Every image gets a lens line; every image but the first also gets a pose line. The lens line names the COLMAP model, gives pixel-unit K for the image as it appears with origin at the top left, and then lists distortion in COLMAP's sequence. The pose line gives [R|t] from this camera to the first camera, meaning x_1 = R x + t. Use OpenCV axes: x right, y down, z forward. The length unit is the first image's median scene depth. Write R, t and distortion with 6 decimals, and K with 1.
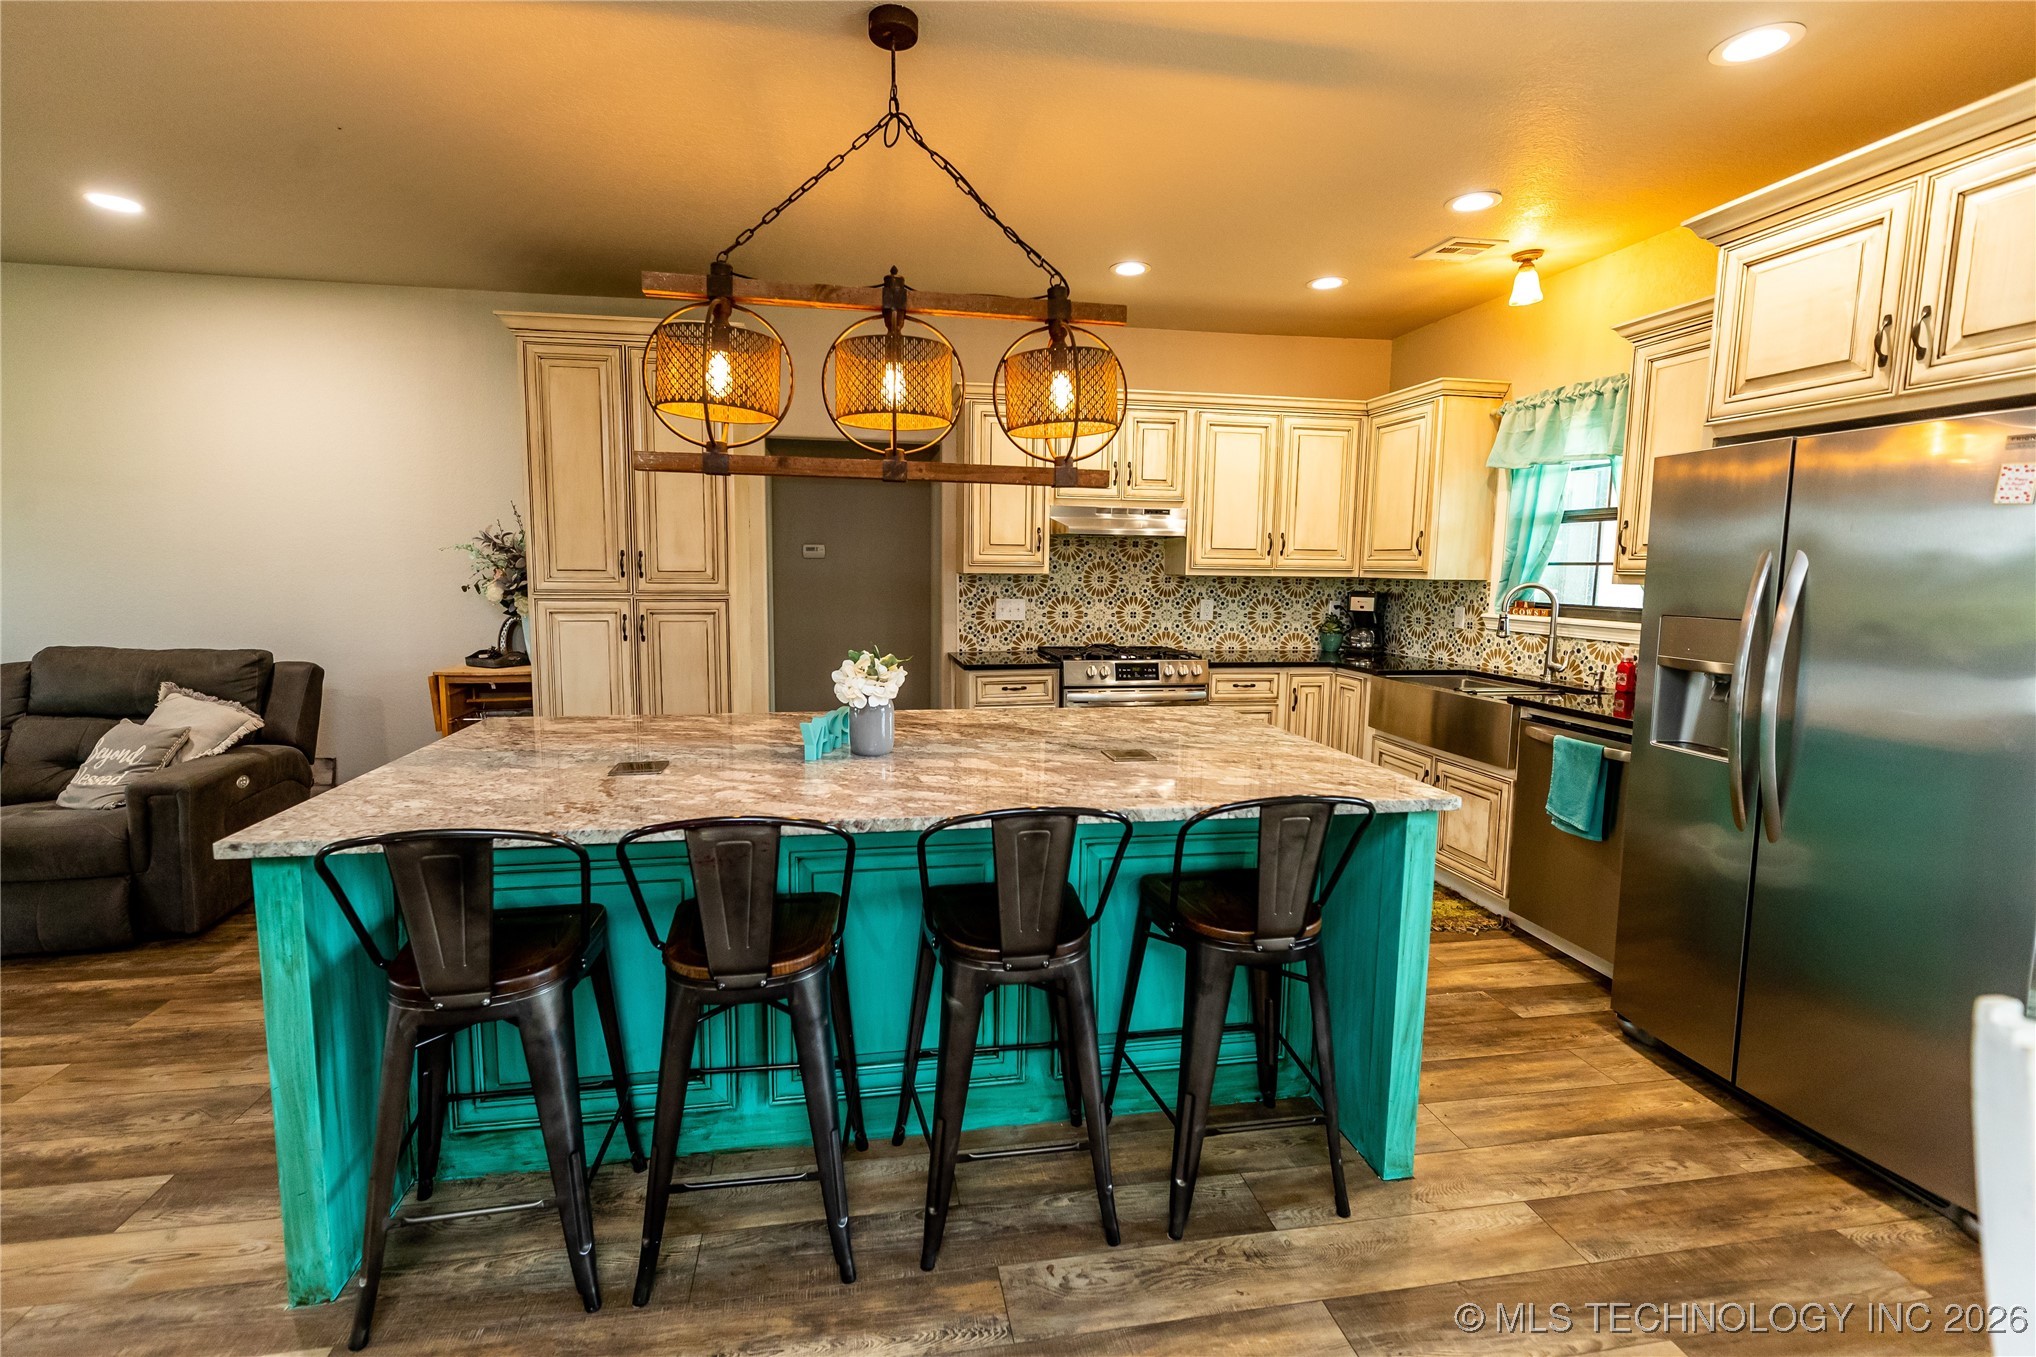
lens RADIAL K [[870.5, 0, 991.6], [0, 870.5, 661.0], [0, 0, 1]] dist [-0.000532, 0.000340]
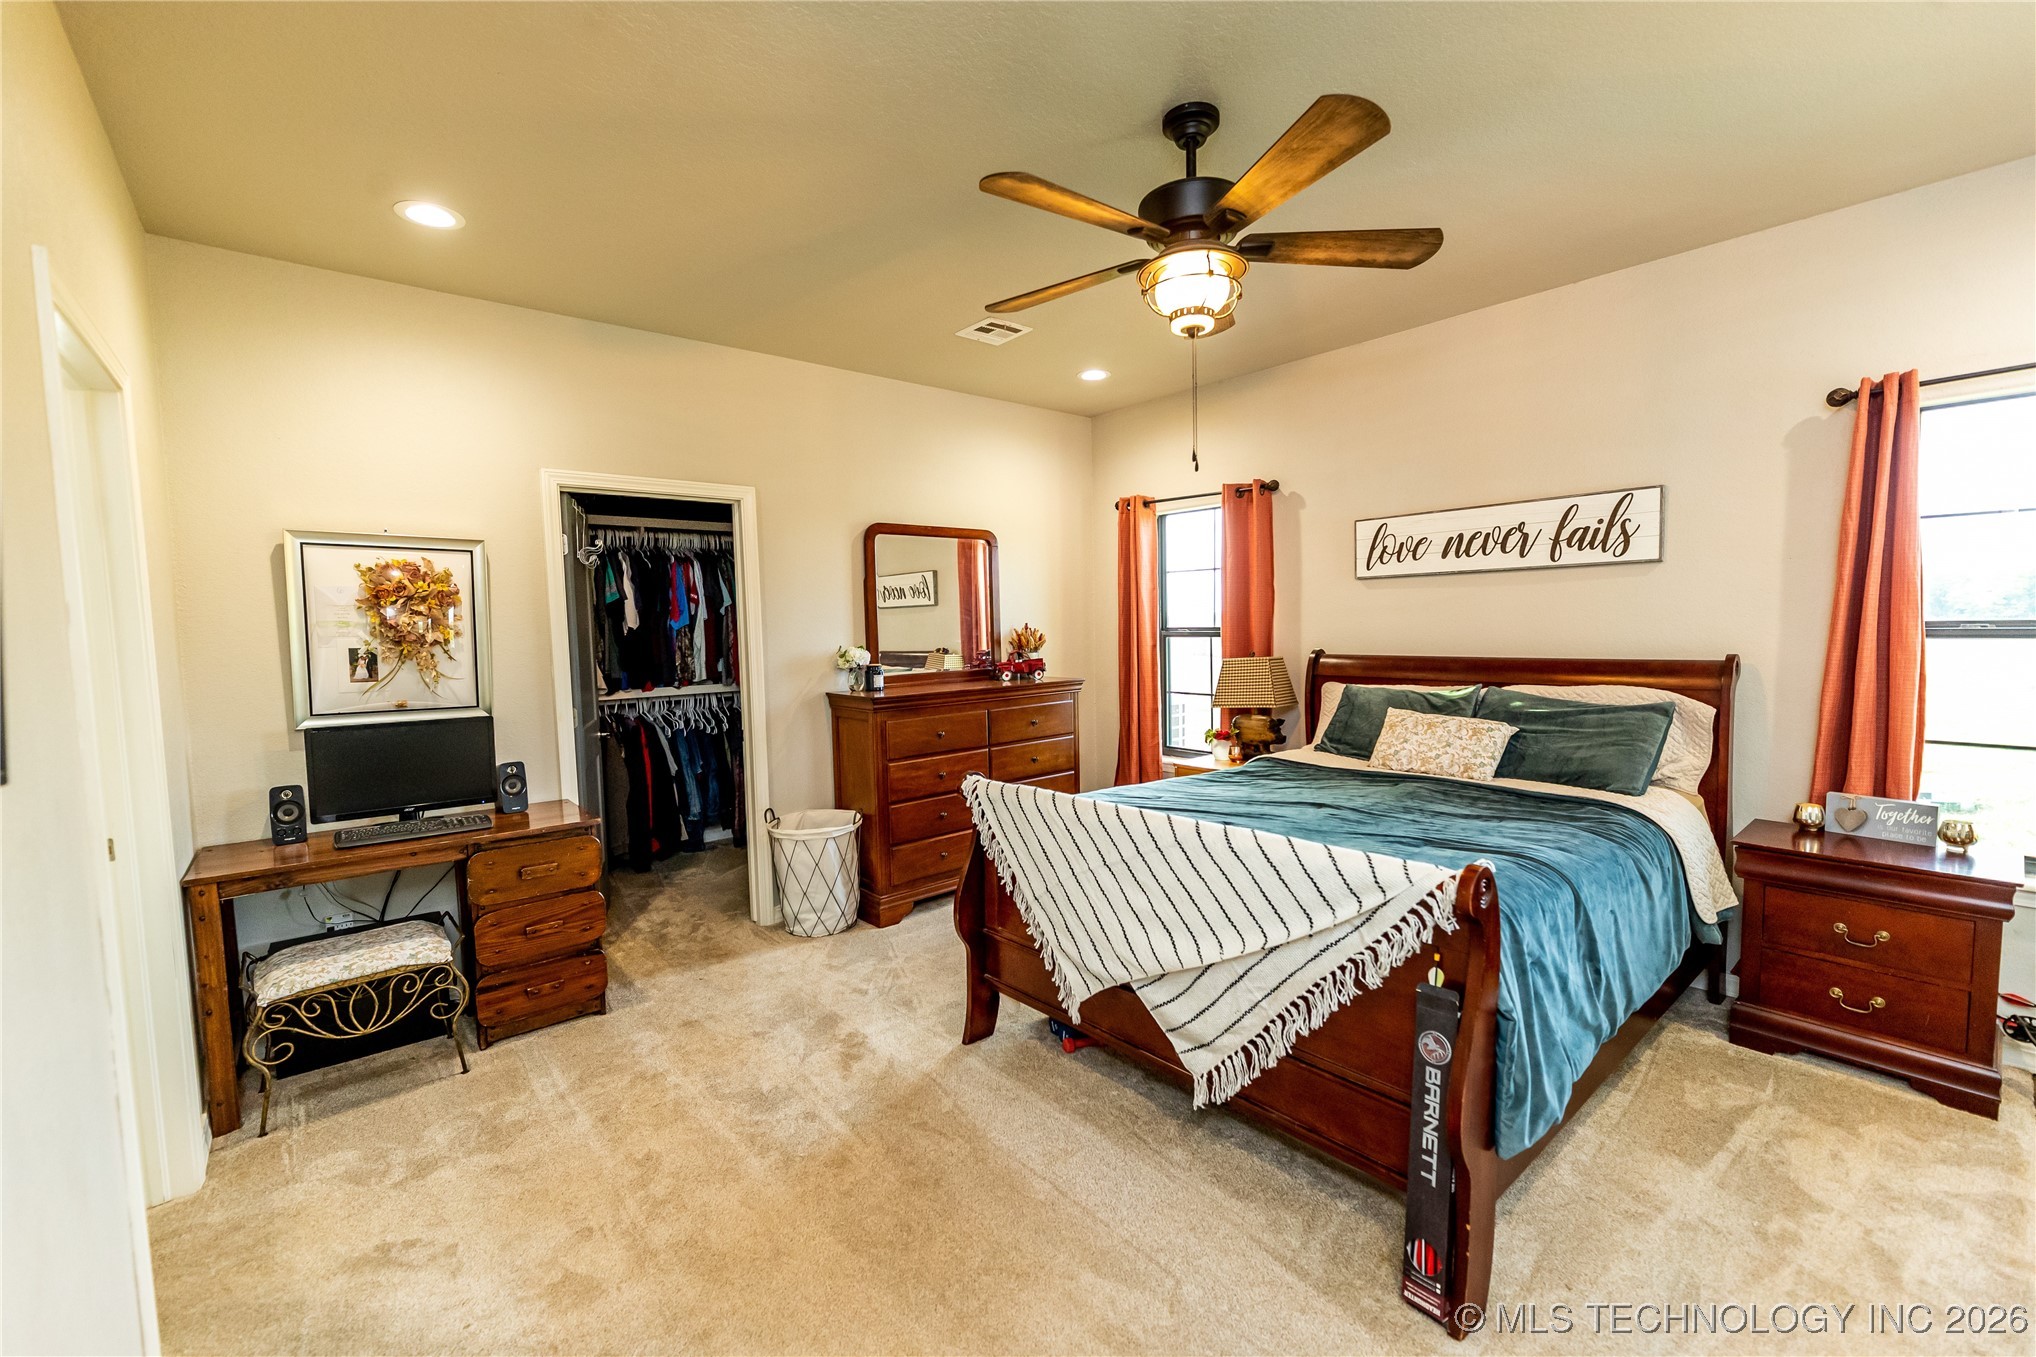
lens RADIAL K [[815.3, 0, 1021.0], [0, 815.3, 682.8], [0, 0, 1]] dist [-0.000440, -0.000129]
pose [[0.850385, -0.067100, 0.521865, 0.008114], [0.086386, 0.996181, -0.012682, -0.167799], [-0.519021, 0.055866, 0.852934, 1.461223]]
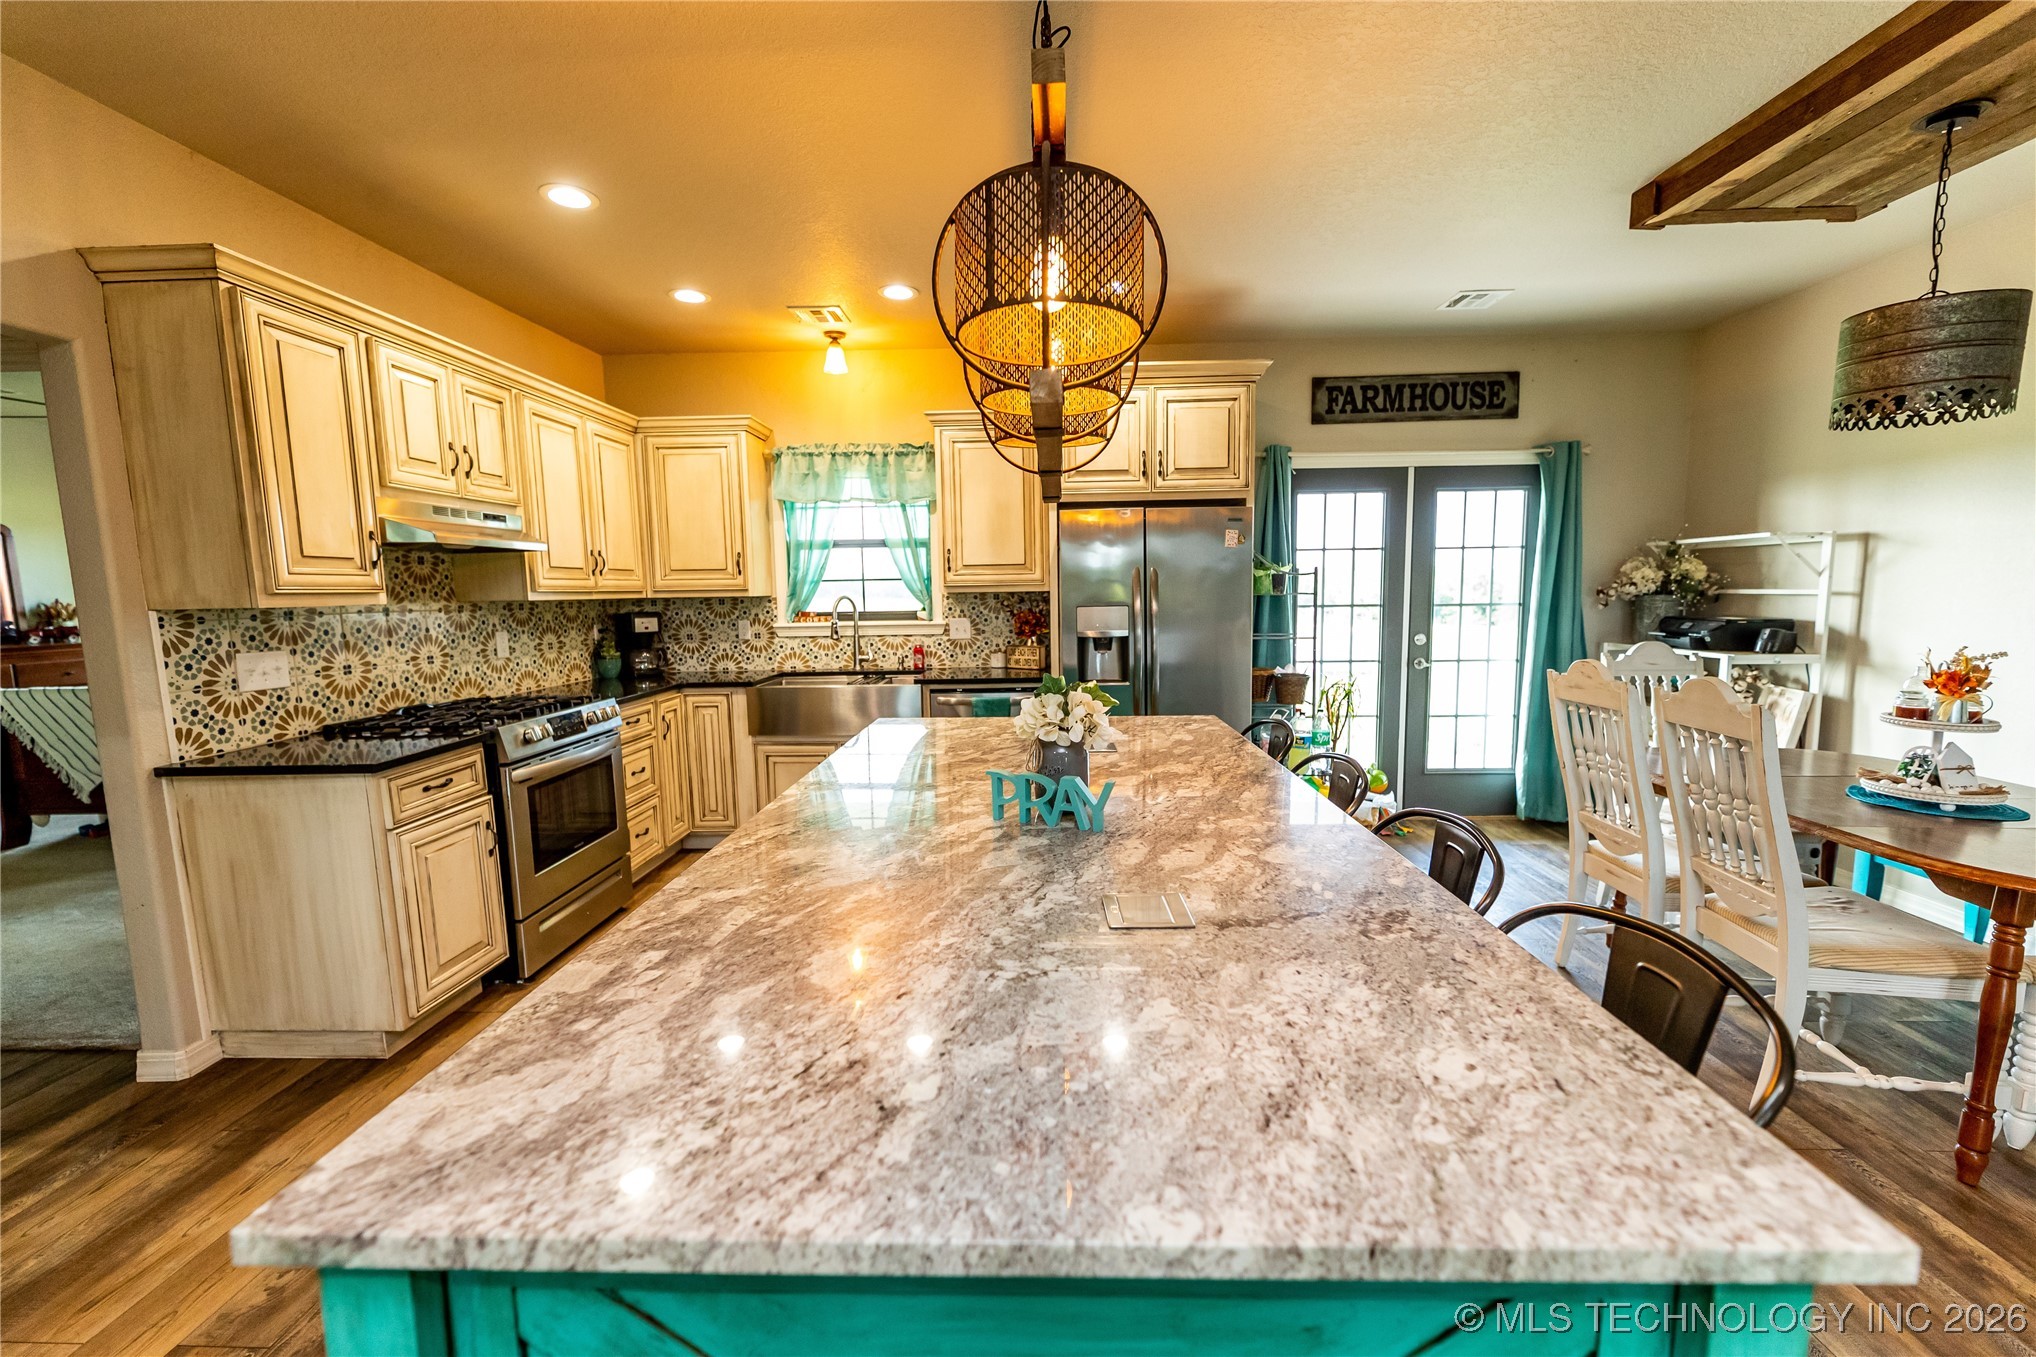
lens RADIAL K [[821.3, 0, 1018.7], [0, 821.3, 679.1], [0, 0, 1]] dist [0.000229, -0.000027]
pose [[0.200457, -0.123815, 0.971847, -0.478648], [0.127454, 0.986847, 0.099437, -0.052037], [-0.971376, 0.103933, 0.213602, 0.472974]]
